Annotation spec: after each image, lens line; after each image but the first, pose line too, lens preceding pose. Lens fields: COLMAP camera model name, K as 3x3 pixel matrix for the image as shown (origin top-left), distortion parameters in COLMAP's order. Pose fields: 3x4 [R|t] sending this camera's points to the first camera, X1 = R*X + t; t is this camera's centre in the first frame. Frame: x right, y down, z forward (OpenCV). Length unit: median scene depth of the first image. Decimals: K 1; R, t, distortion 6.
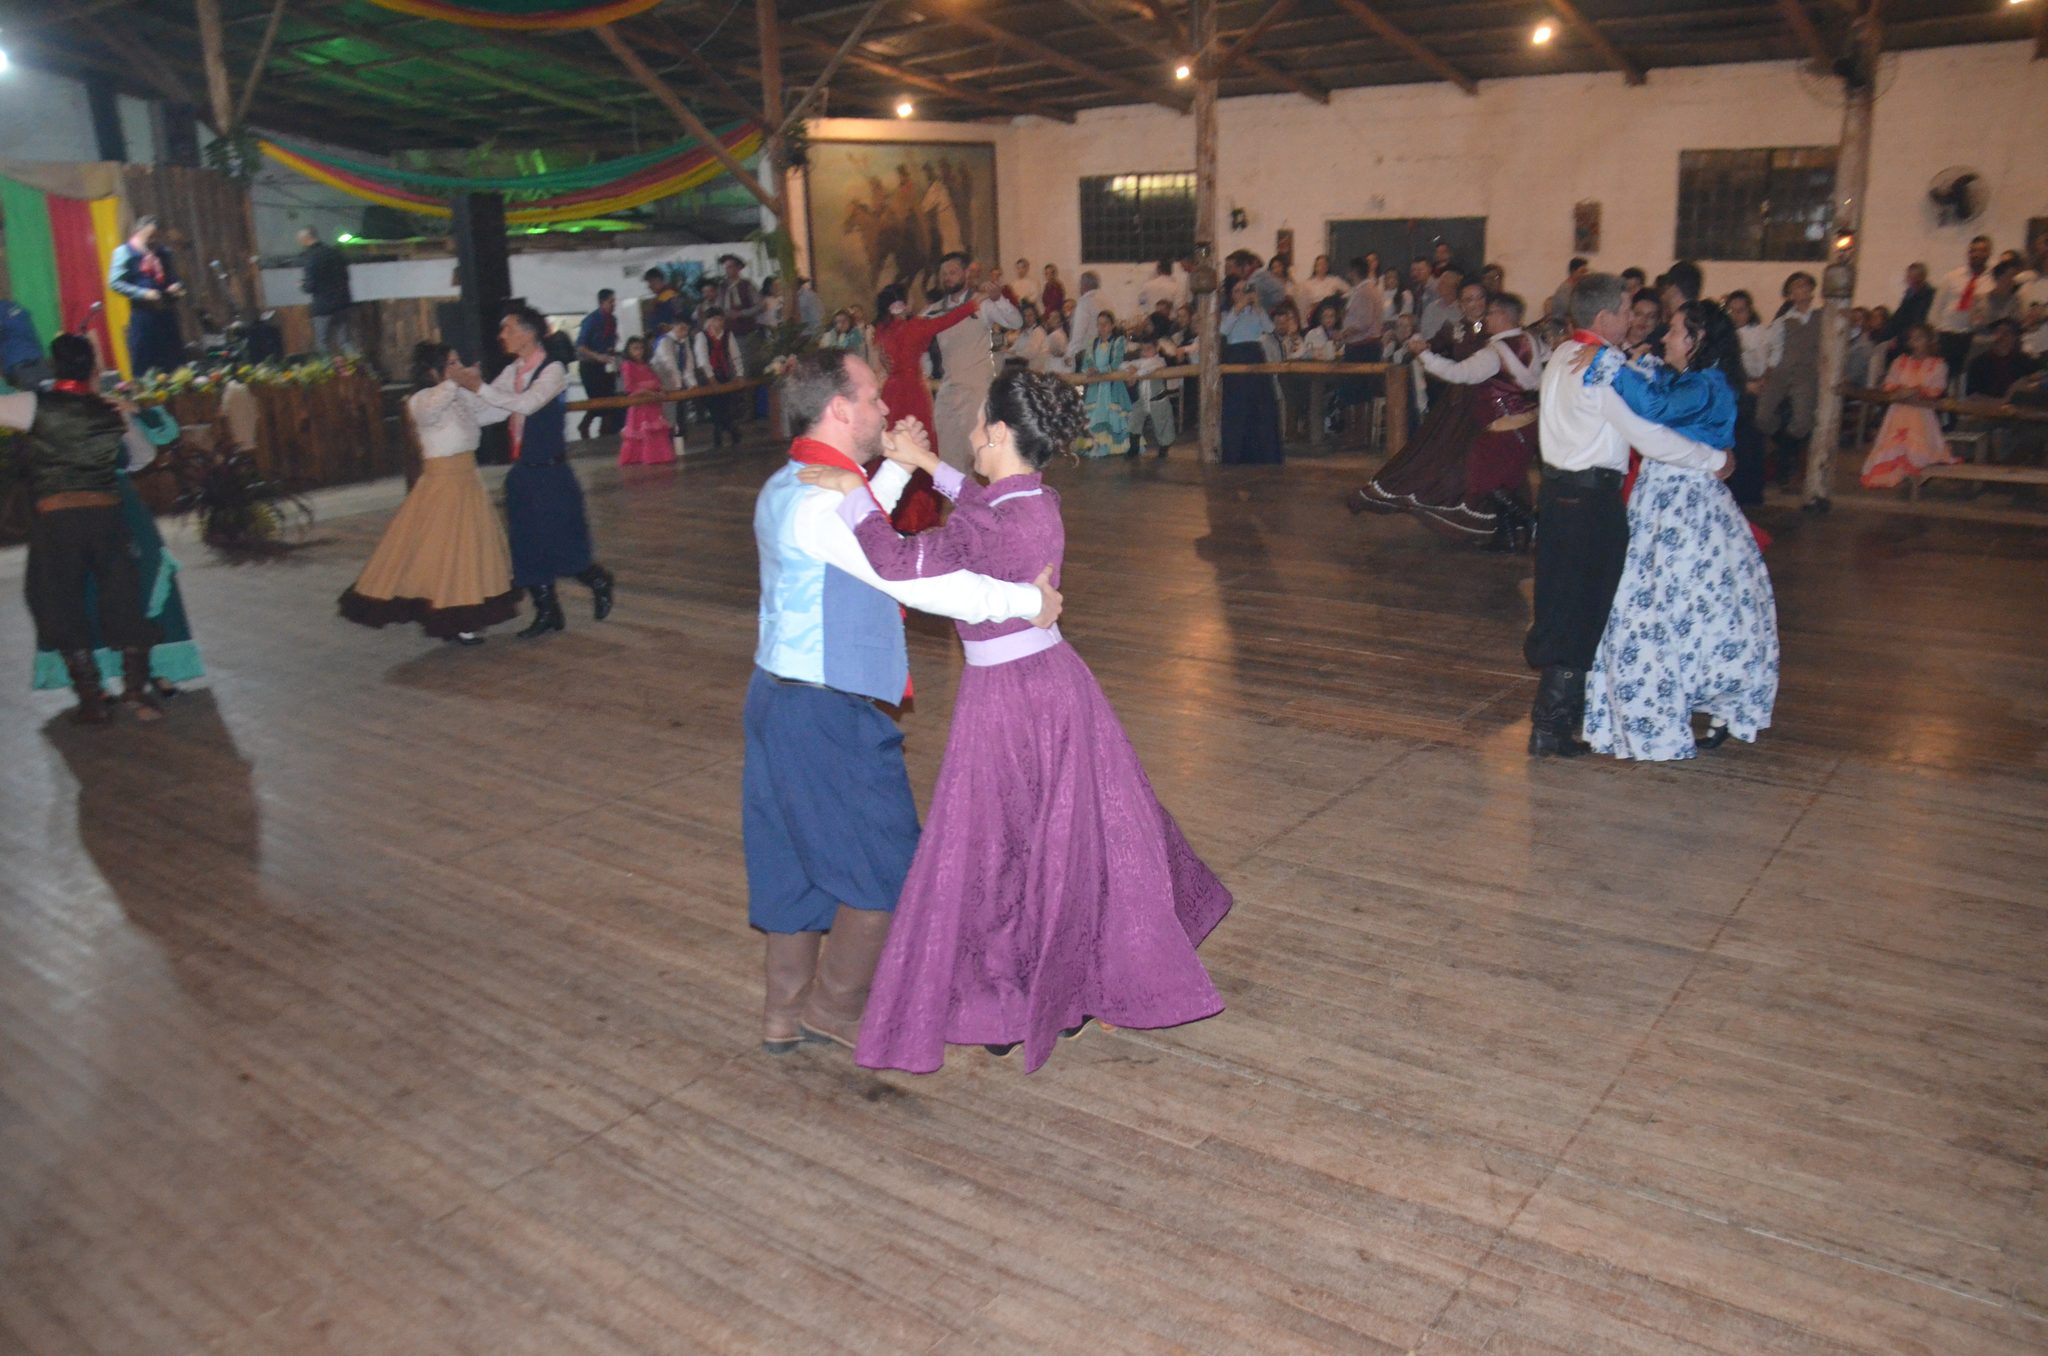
lens RADIAL K [[1594.9, 0, 1039.6], [0, 1594.9, 759.9], [0, 0, 1]] dist [-0.161650, 0.121249]
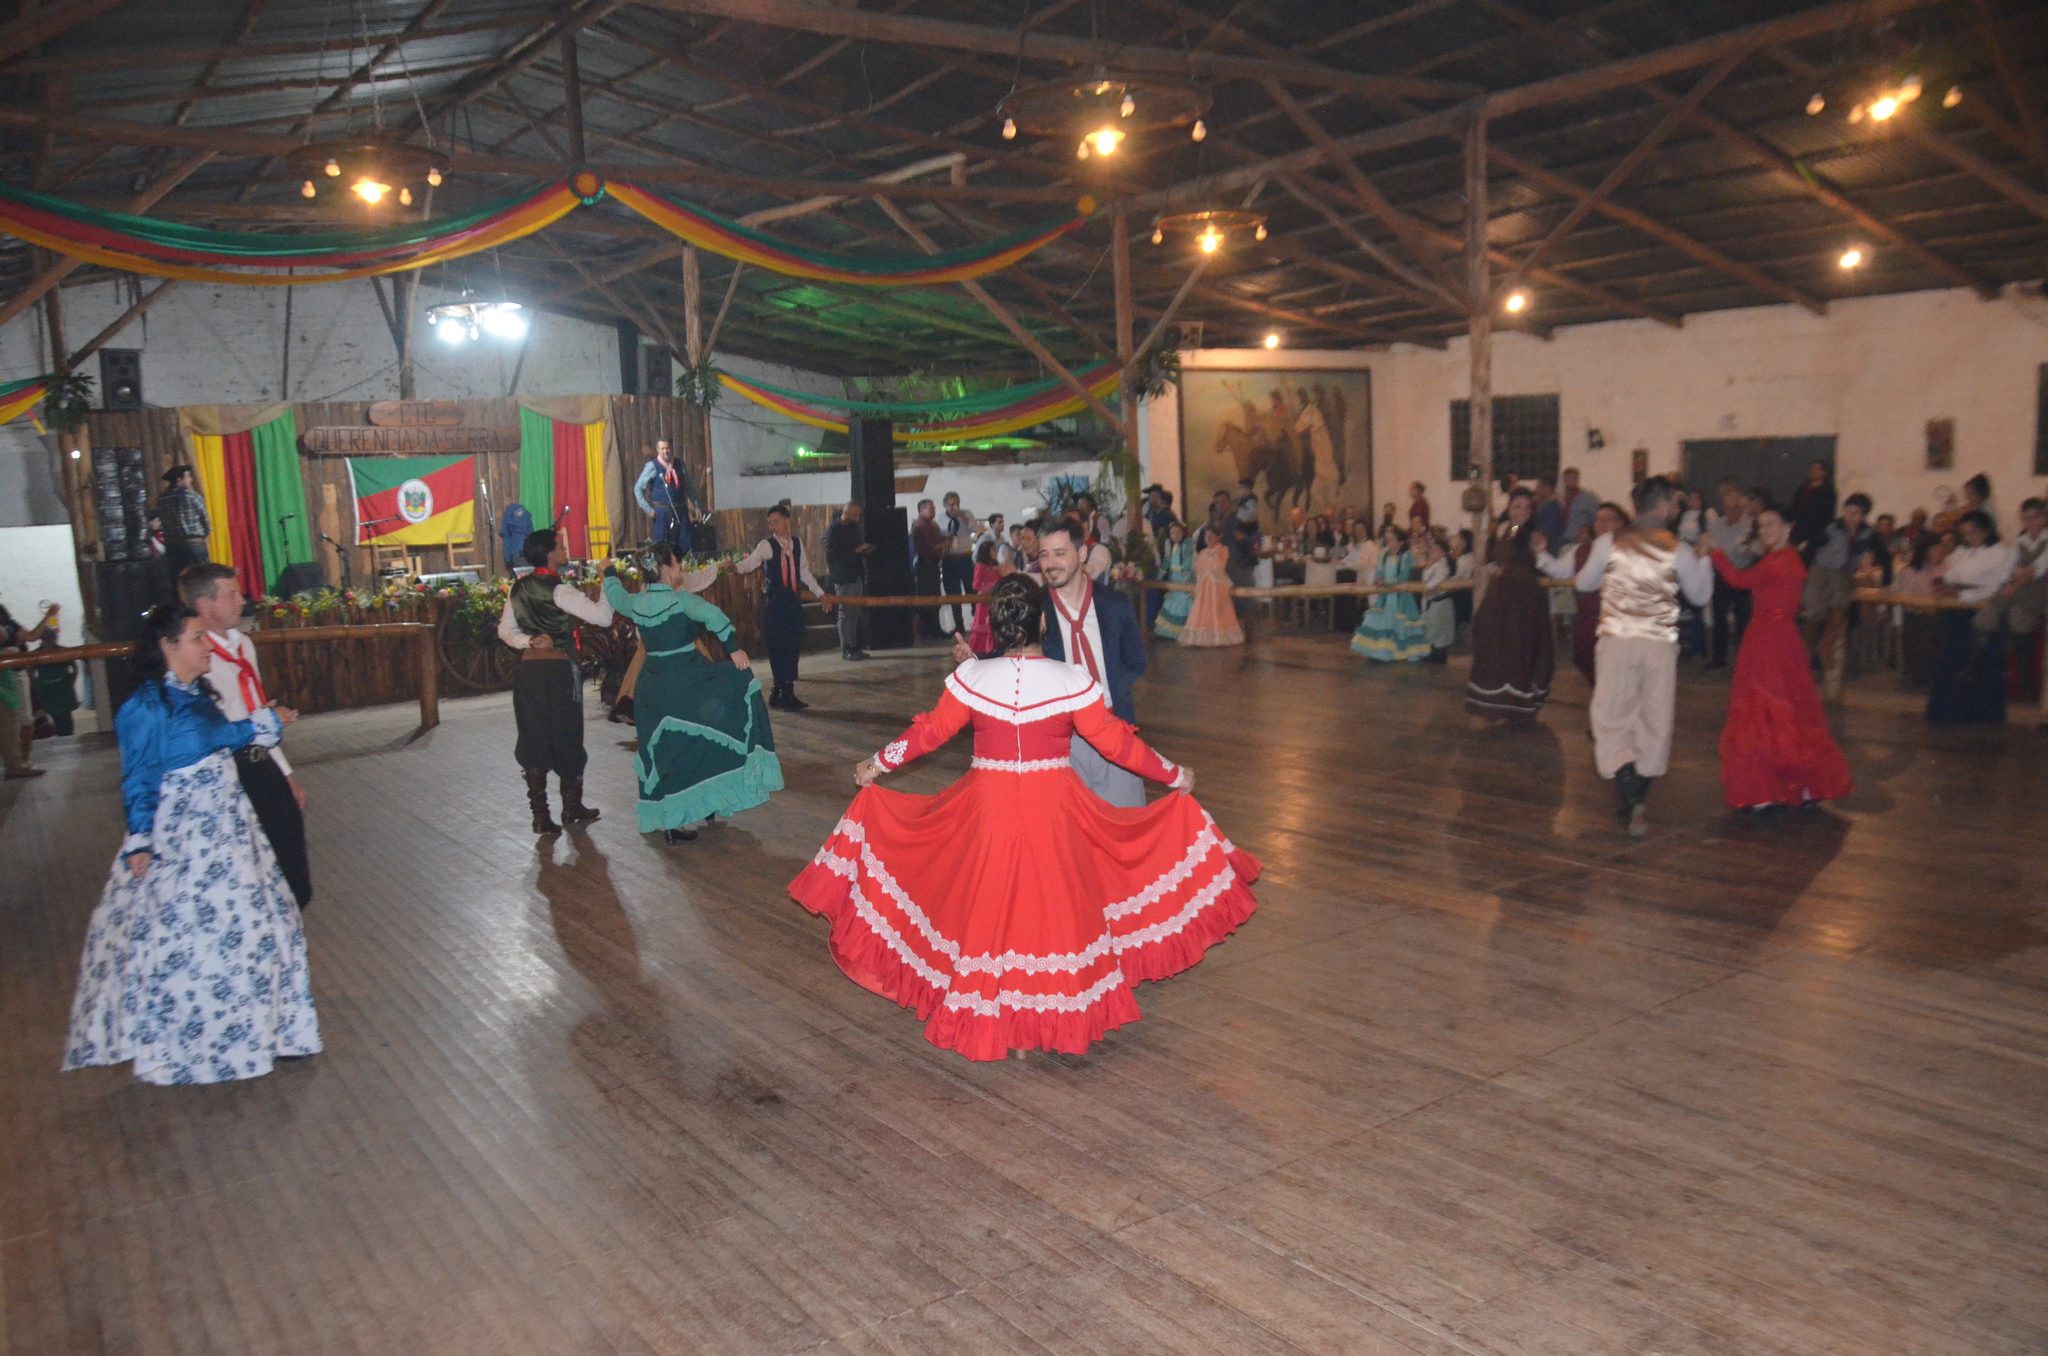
lens RADIAL K [[1594.9, 0, 1039.6], [0, 1594.9, 759.9], [0, 0, 1]] dist [-0.161650, 0.121249]
pose [[0.952136, 0.047434, -0.301973, 0.107424], [-0.085568, 0.989751, -0.114331, 0.011917], [0.293455, 0.134698, 0.946436, -0.051327]]
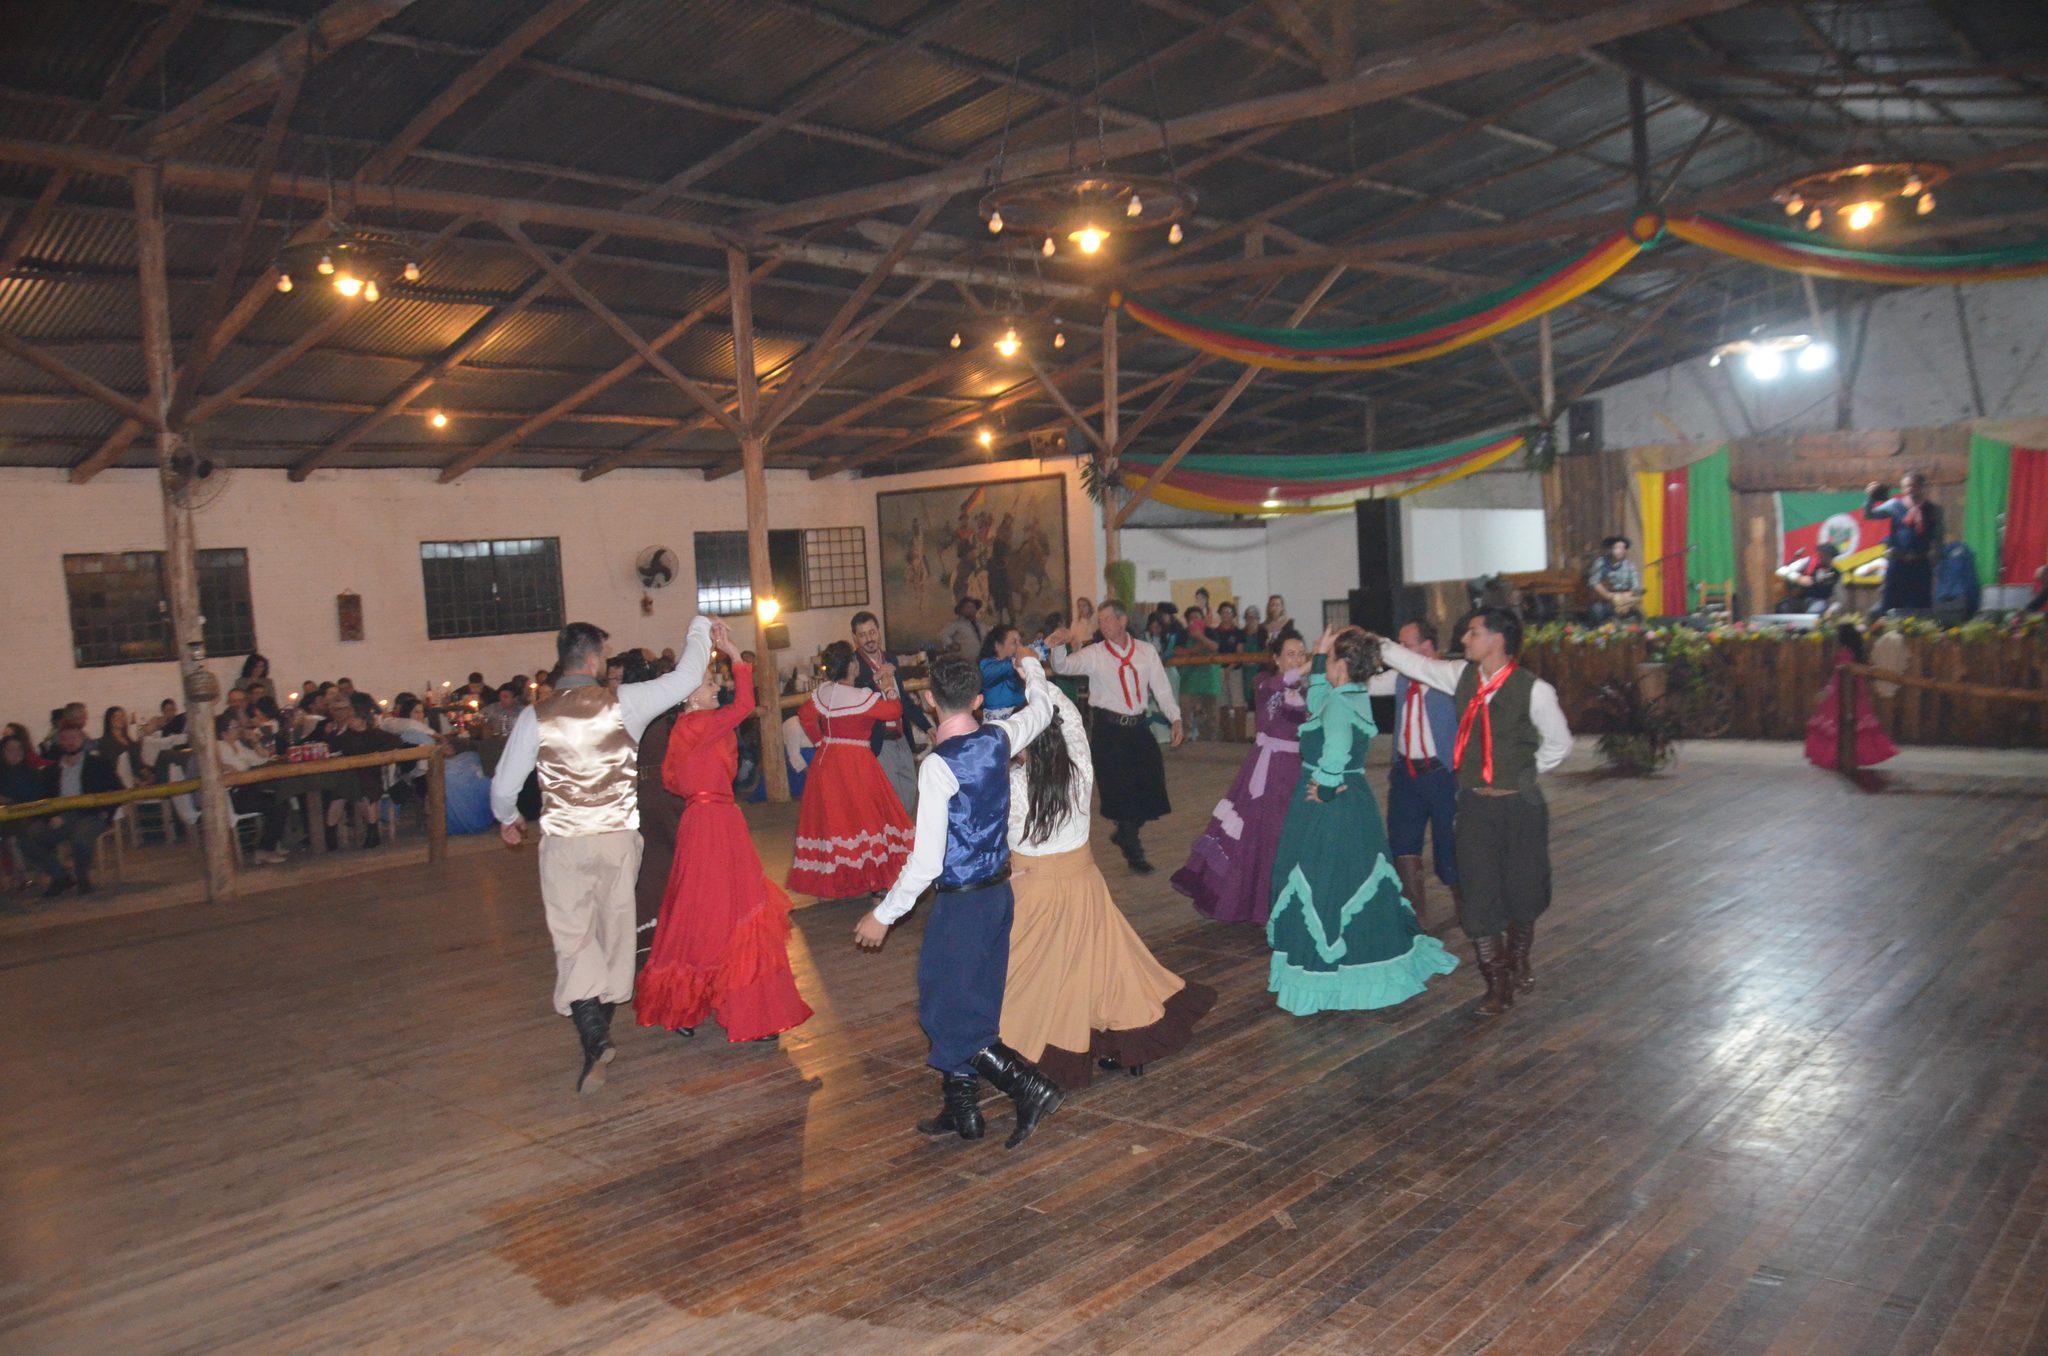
lens RADIAL K [[1594.9, 0, 1039.6], [0, 1594.9, 759.9], [0, 0, 1]] dist [-0.161650, 0.121249]
pose [[-0.097837, 0.153066, -0.983361, 0.433122], [-0.262728, 0.949075, 0.173869, -0.145052], [0.959897, 0.275367, -0.052640, 0.390158]]
